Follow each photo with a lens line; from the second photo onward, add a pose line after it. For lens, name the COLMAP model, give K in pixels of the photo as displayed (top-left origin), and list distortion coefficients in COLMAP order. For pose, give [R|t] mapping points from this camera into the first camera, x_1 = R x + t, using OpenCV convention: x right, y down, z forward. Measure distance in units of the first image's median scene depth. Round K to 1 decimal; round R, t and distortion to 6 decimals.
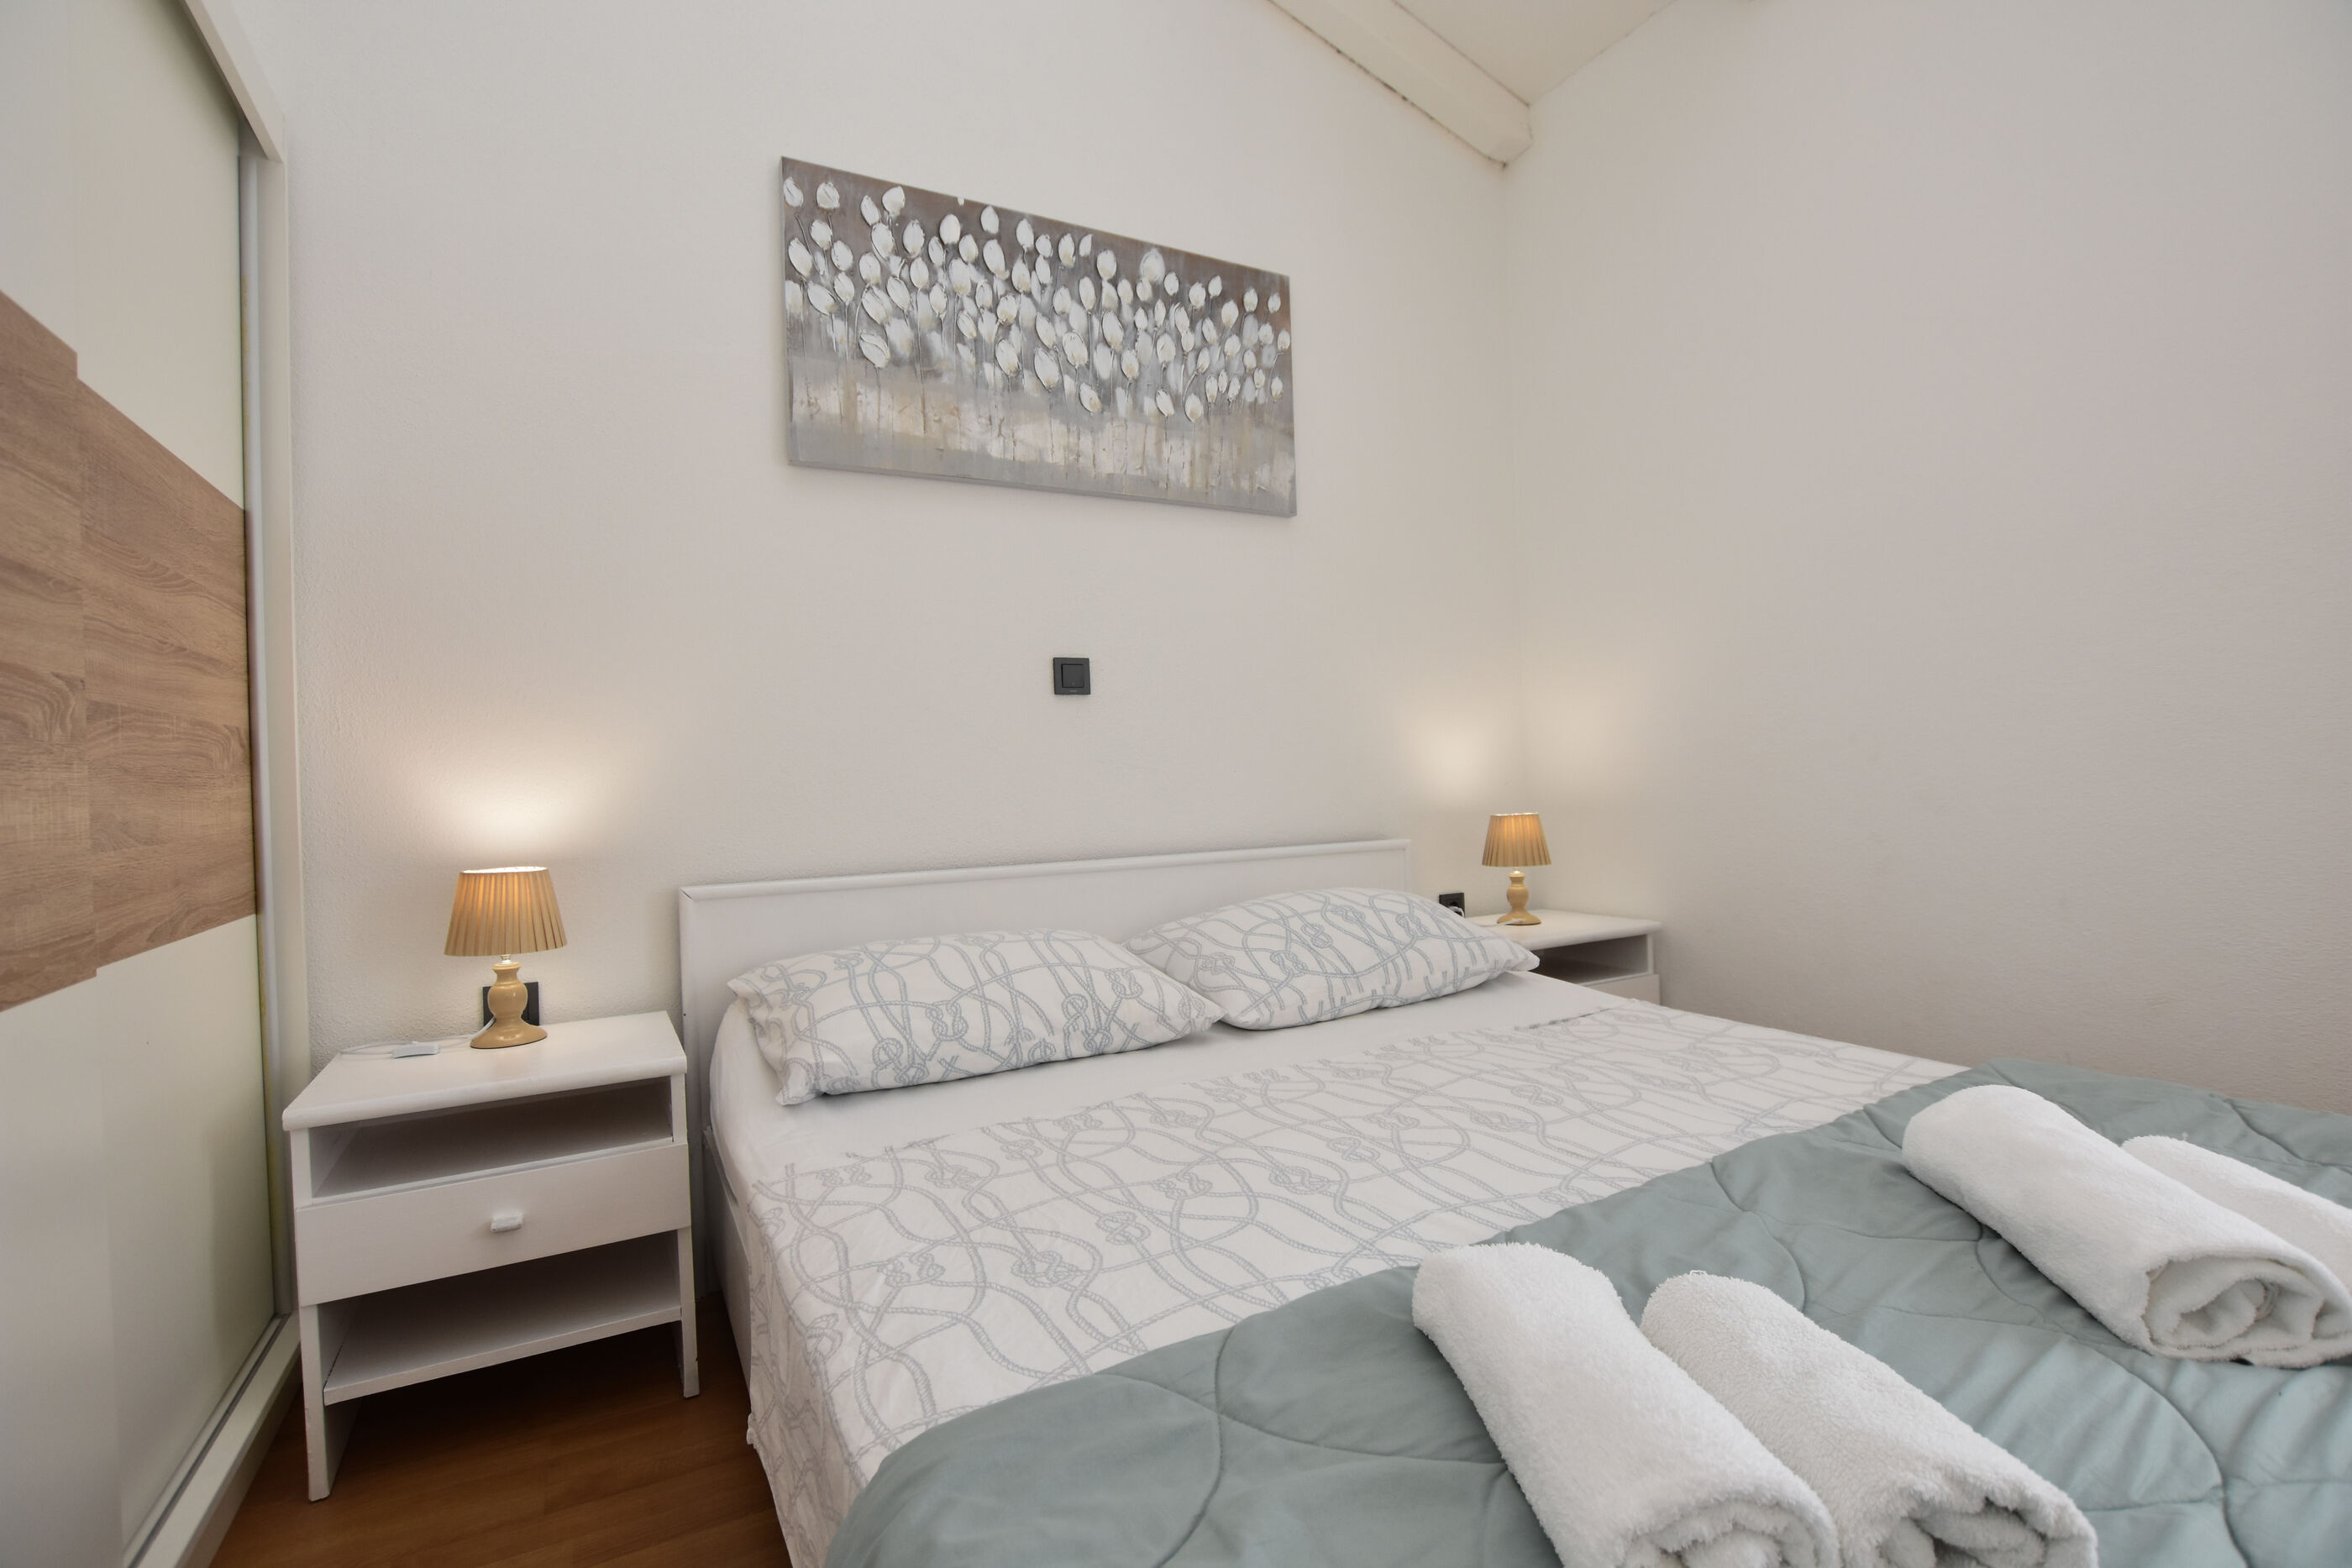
lens RADIAL K [[1047.9, 0, 1173.1], [0, 1047.9, 780.0], [0, 0, 1]] dist [-0.031935, 0.005147]
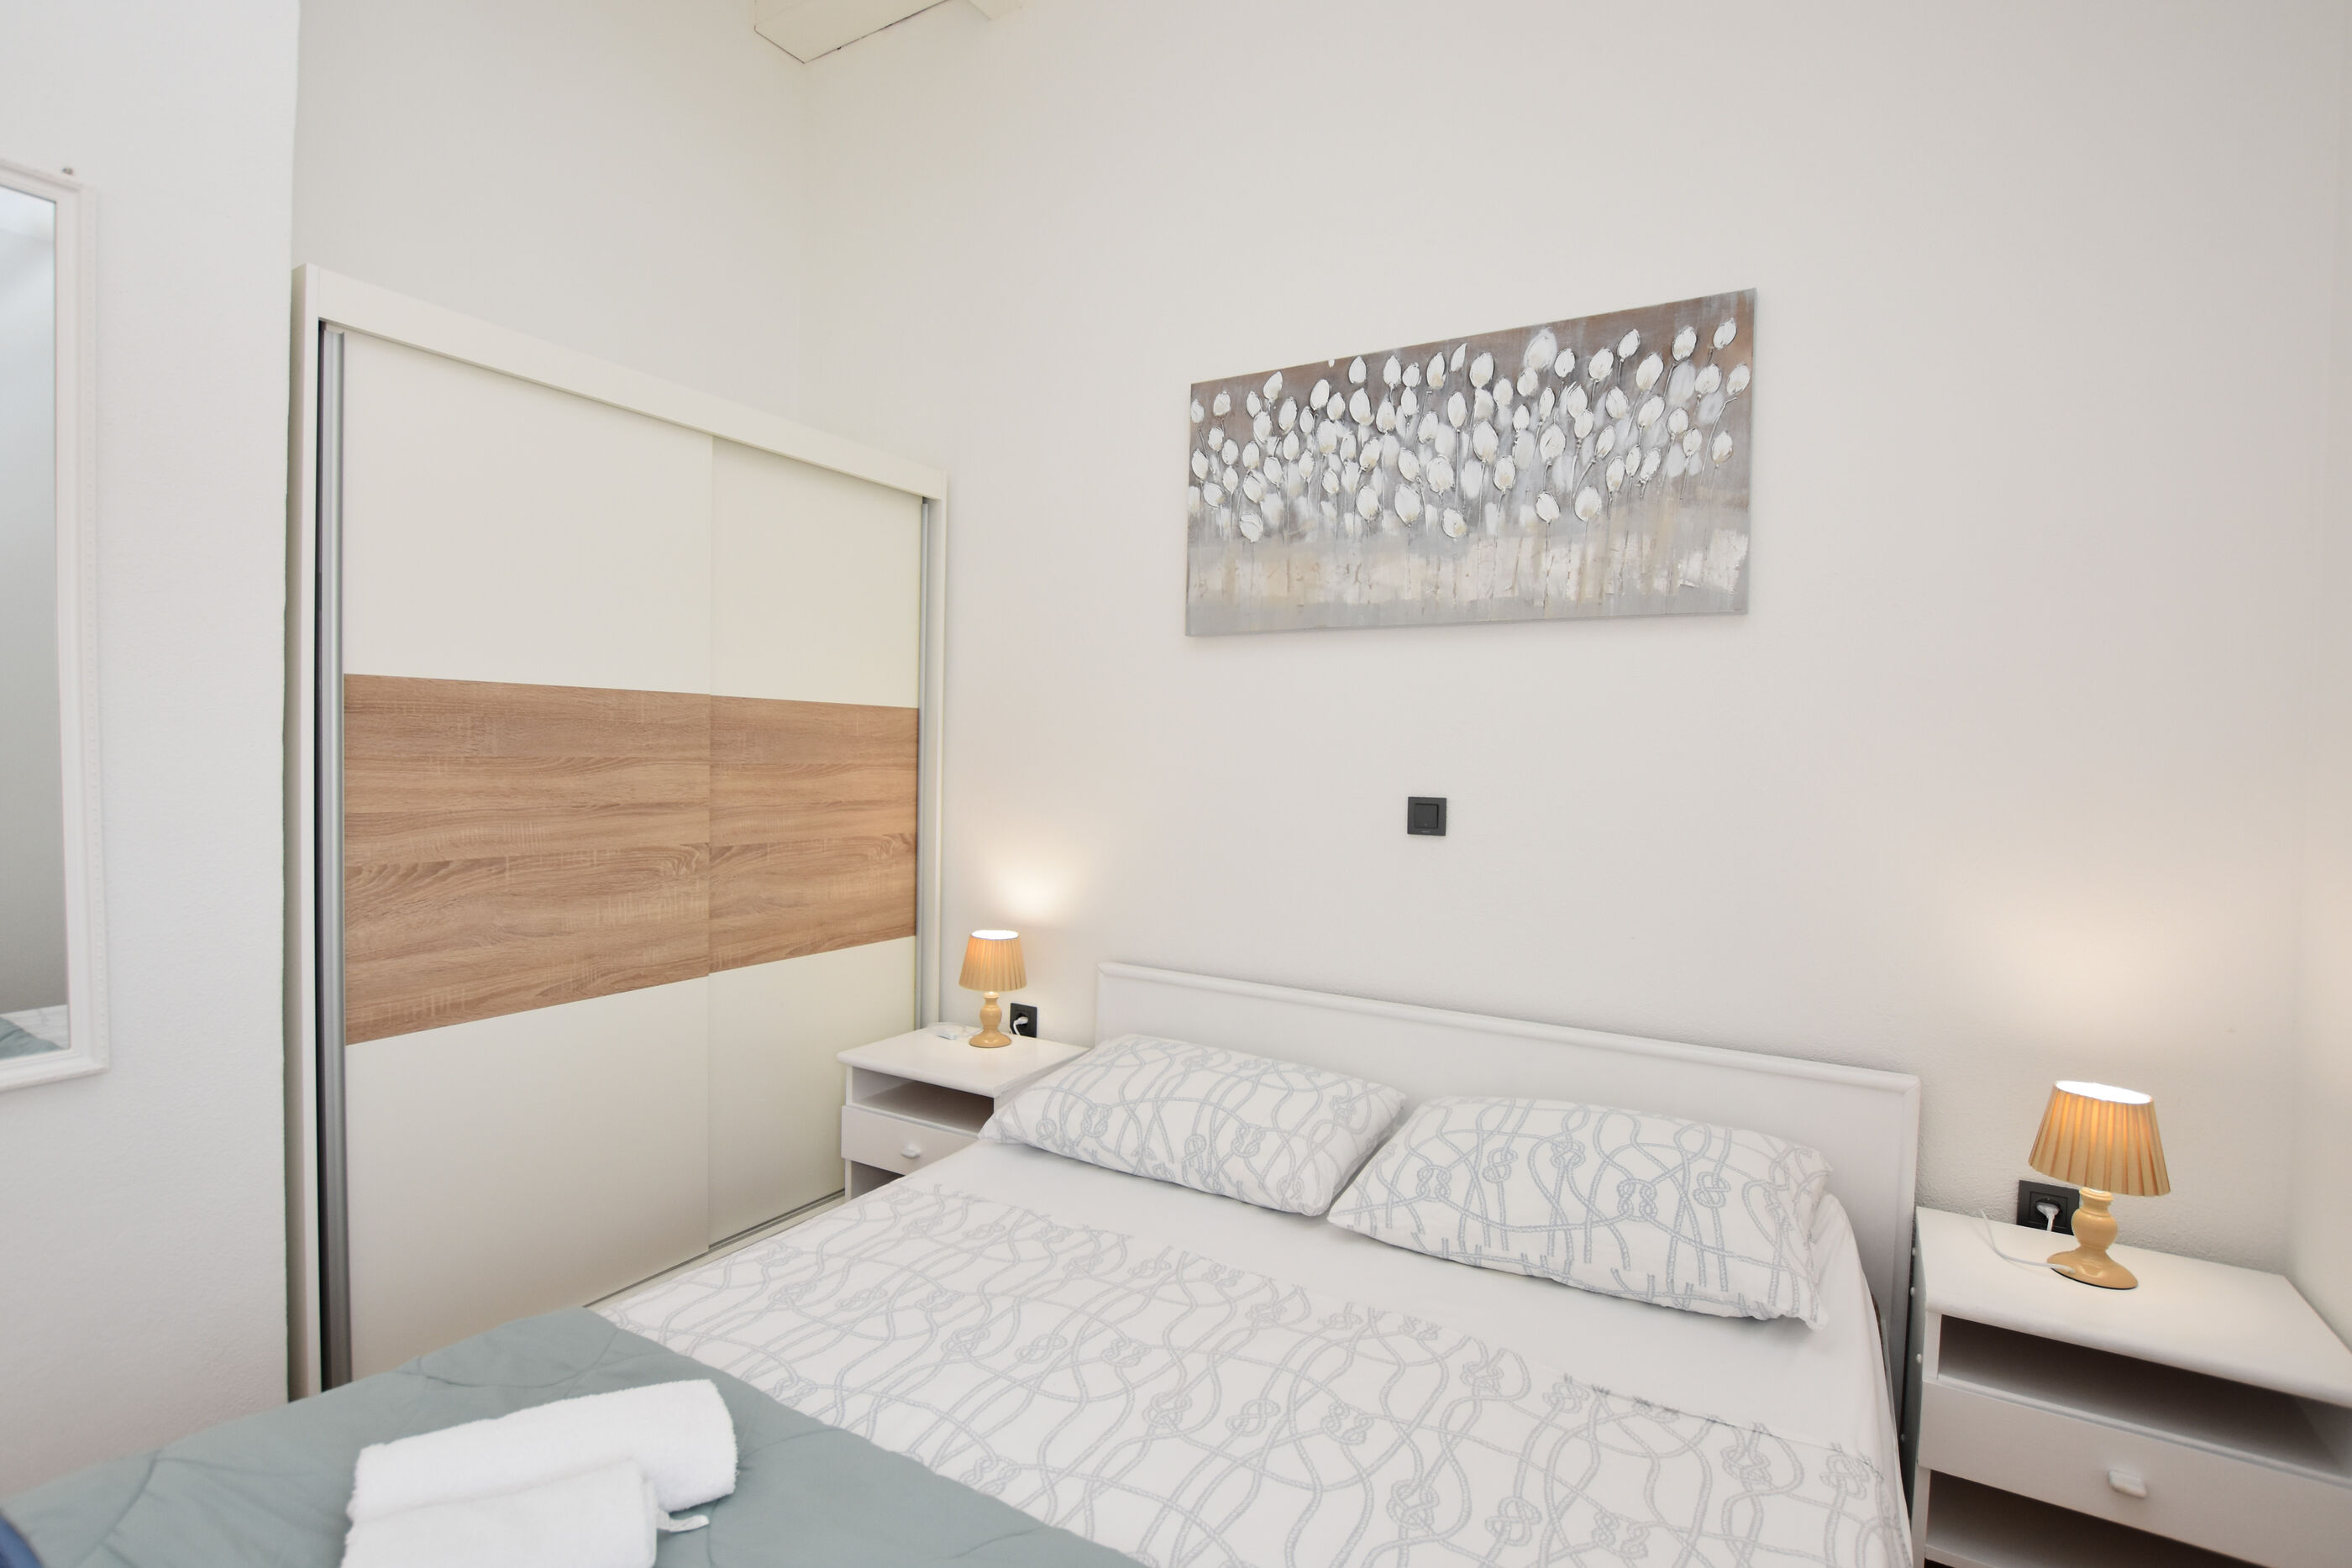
lens RADIAL K [[1109.3, 0, 1169.1], [0, 1109.3, 780.5], [0, 0, 1]] dist [-0.025745, 0.001985]
pose [[0.507439, 0.063748, -0.859327, 0.733779], [-0.040368, 0.997923, 0.050192, -0.192993], [0.860742, 0.009220, 0.508958, 0.304118]]
